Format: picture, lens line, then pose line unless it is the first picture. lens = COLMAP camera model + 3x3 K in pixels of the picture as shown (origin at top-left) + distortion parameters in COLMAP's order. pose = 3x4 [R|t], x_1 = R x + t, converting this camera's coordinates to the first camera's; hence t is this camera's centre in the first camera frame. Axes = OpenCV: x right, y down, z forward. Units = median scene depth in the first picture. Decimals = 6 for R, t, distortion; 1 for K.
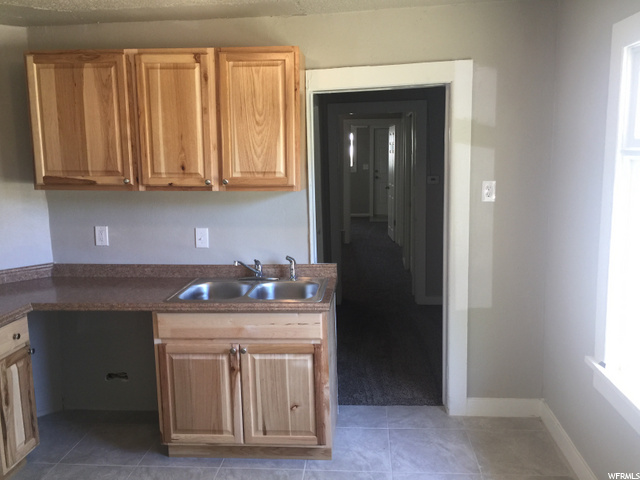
lens RADIAL K [[552.9, 0, 320.0], [0, 552.9, 240.0], [0, 0, 1]] dist [0.097161, -0.084627]
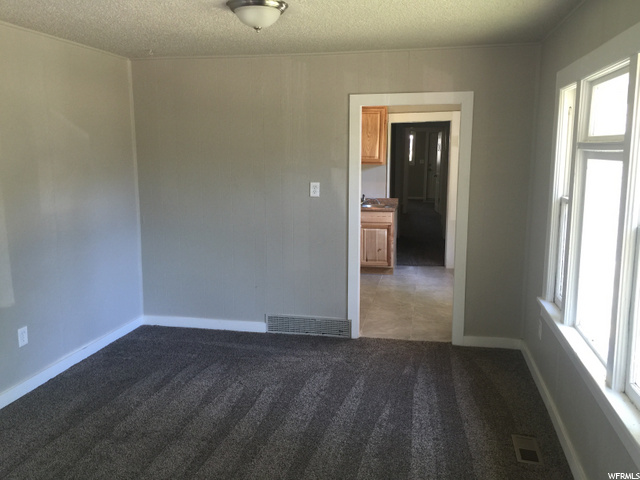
lens RADIAL K [[552.9, 0, 320.0], [0, 552.9, 240.0], [0, 0, 1]] dist [0.097161, -0.084627]
pose [[0.993623, 0.040186, -0.105350, -0.043316], [-0.039762, 0.999190, 0.006117, 0.214149], [0.105510, -0.001889, 0.994416, -1.304097]]
